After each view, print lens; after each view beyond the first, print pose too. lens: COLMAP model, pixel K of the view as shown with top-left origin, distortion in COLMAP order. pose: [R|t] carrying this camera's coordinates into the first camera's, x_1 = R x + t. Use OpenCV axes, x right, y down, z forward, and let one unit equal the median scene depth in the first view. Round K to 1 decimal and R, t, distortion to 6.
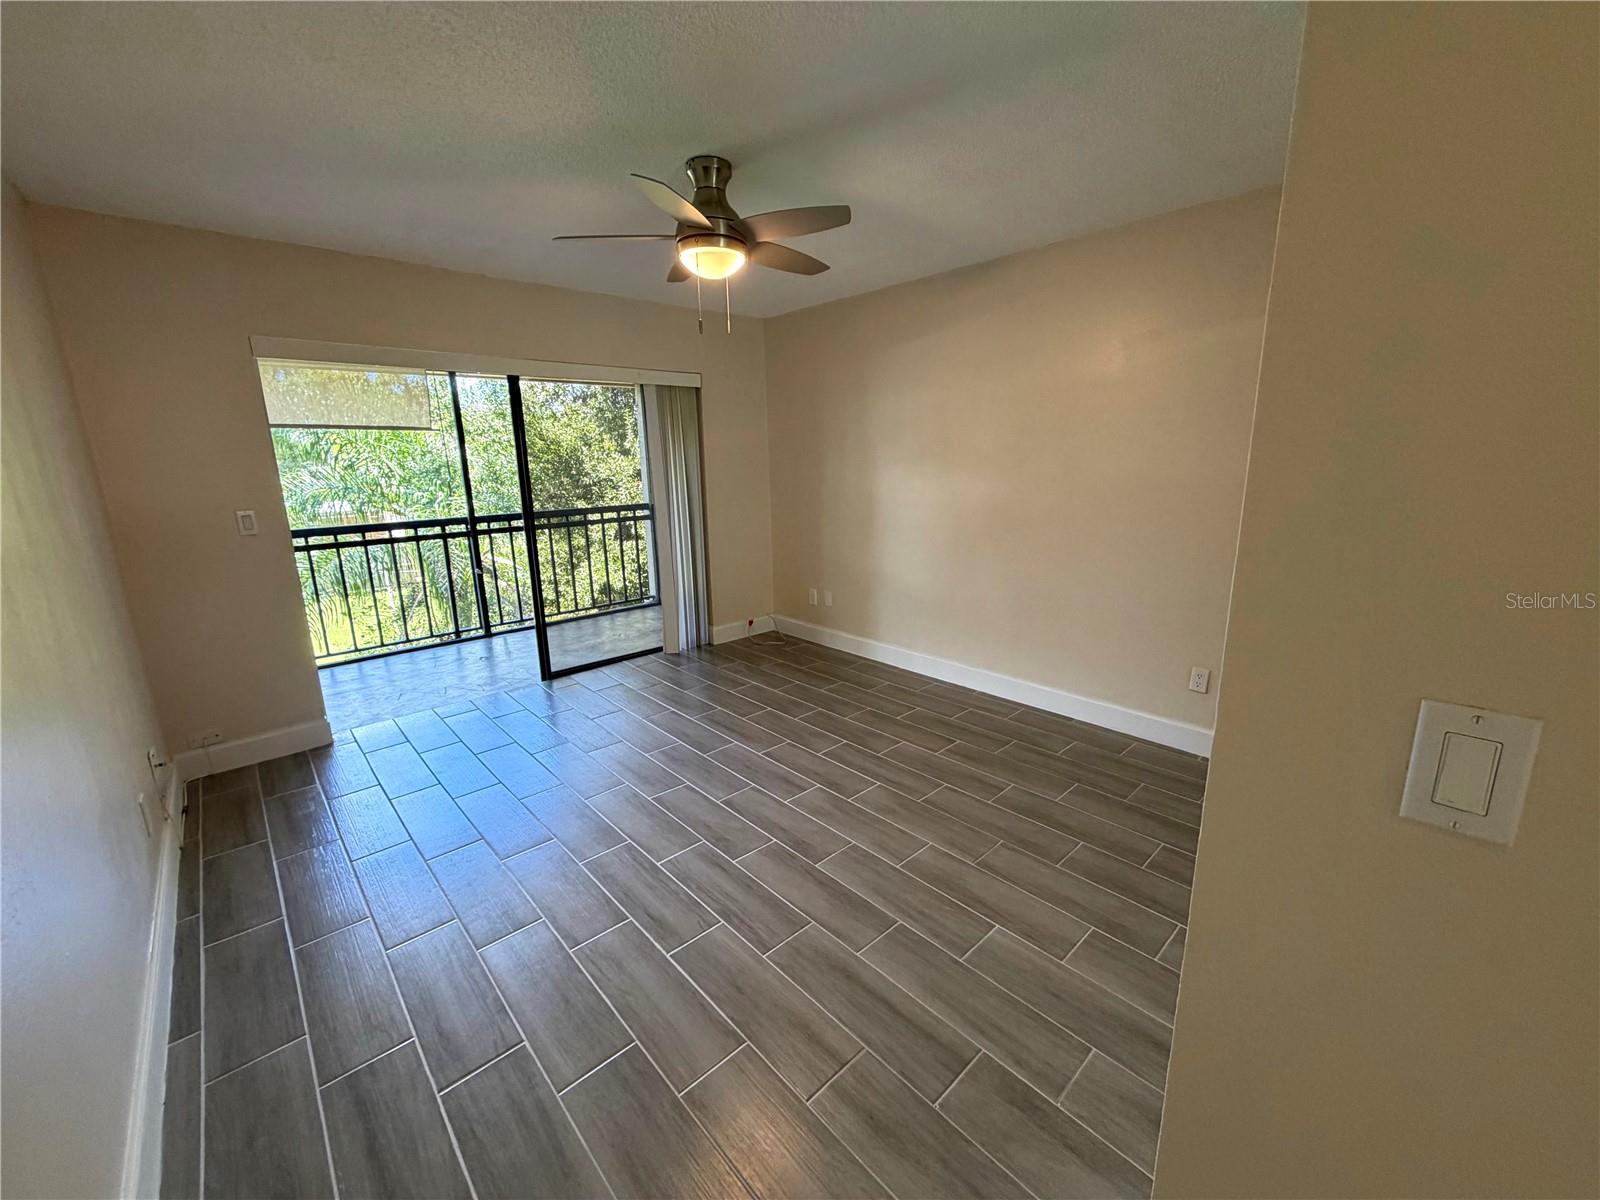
lens RADIAL K [[636.7, 0, 800.0], [0, 636.7, 600.0], [0, 0, 1]] dist [0.000137, 0.000000]
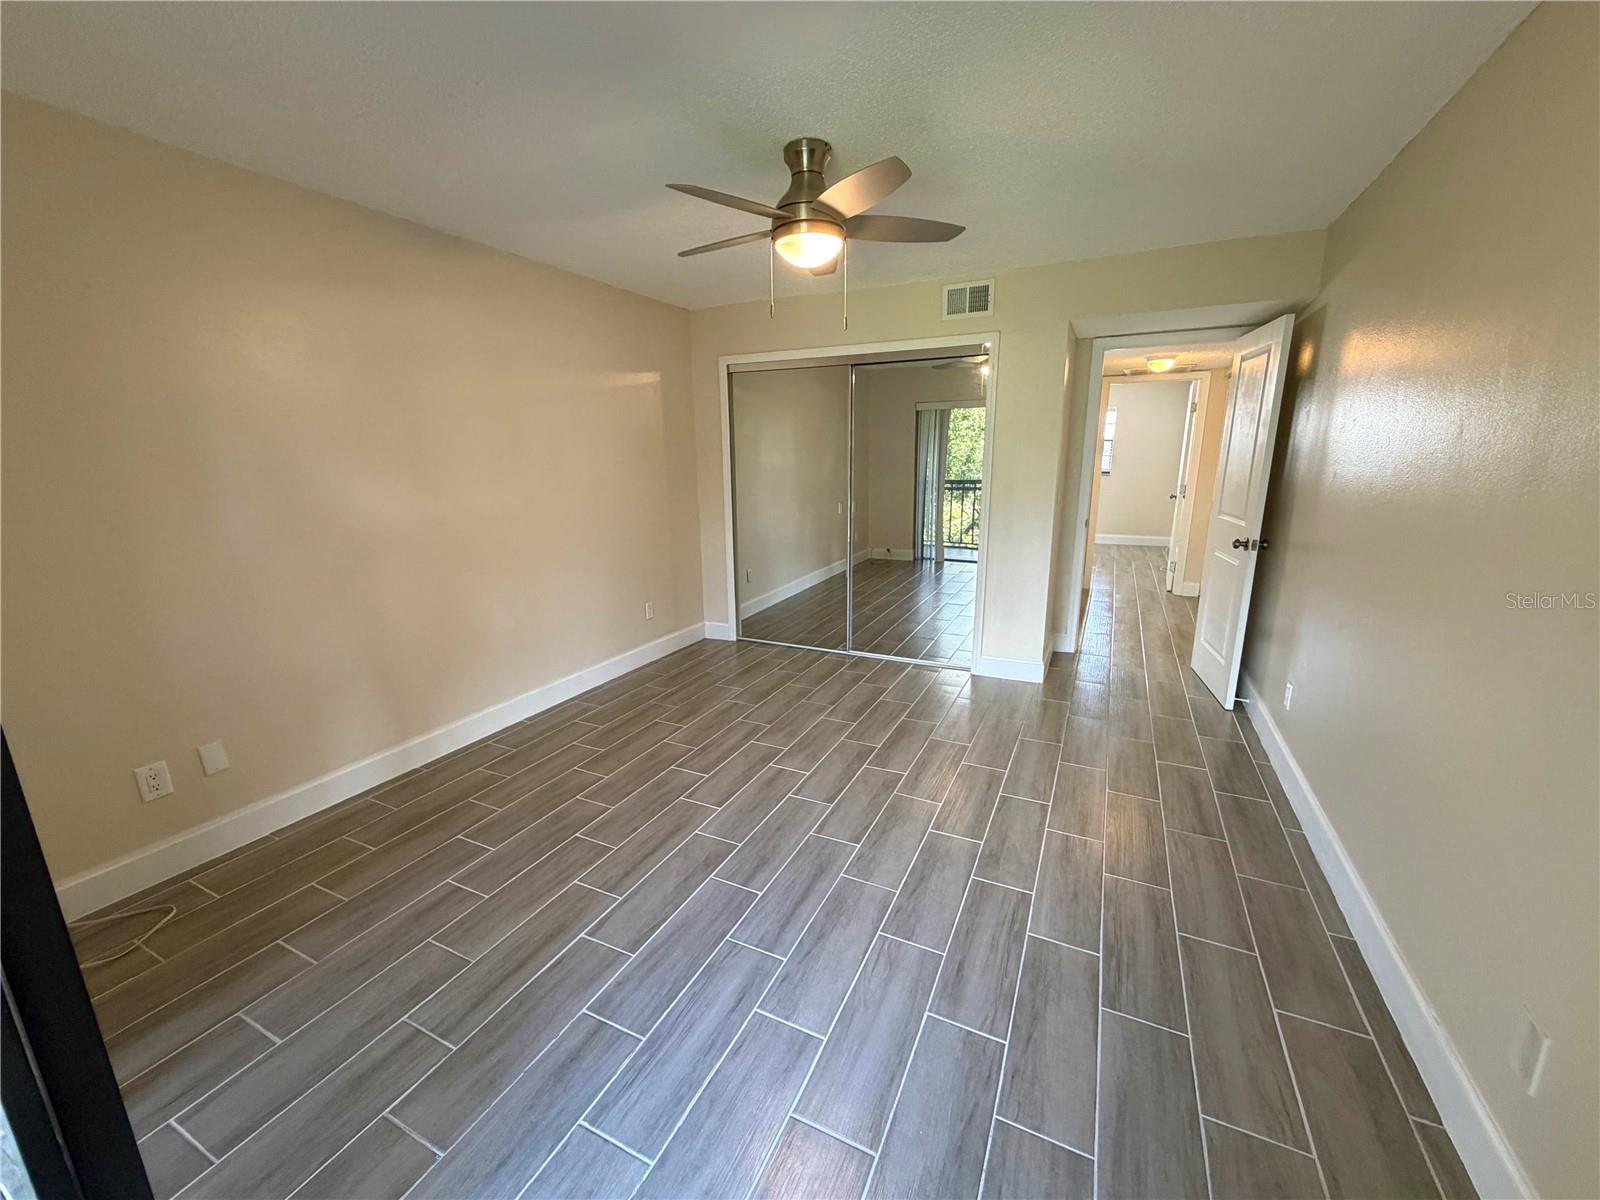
lens RADIAL K [[636.7, 0, 800.0], [0, 636.7, 600.0], [0, 0, 1]] dist [0.000137, 0.000000]
pose [[-0.365906, -0.185046, 0.912069, -0.888699], [0.226874, 0.932730, 0.280256, -0.243902], [-0.902575, 0.309472, -0.299309, 1.174605]]
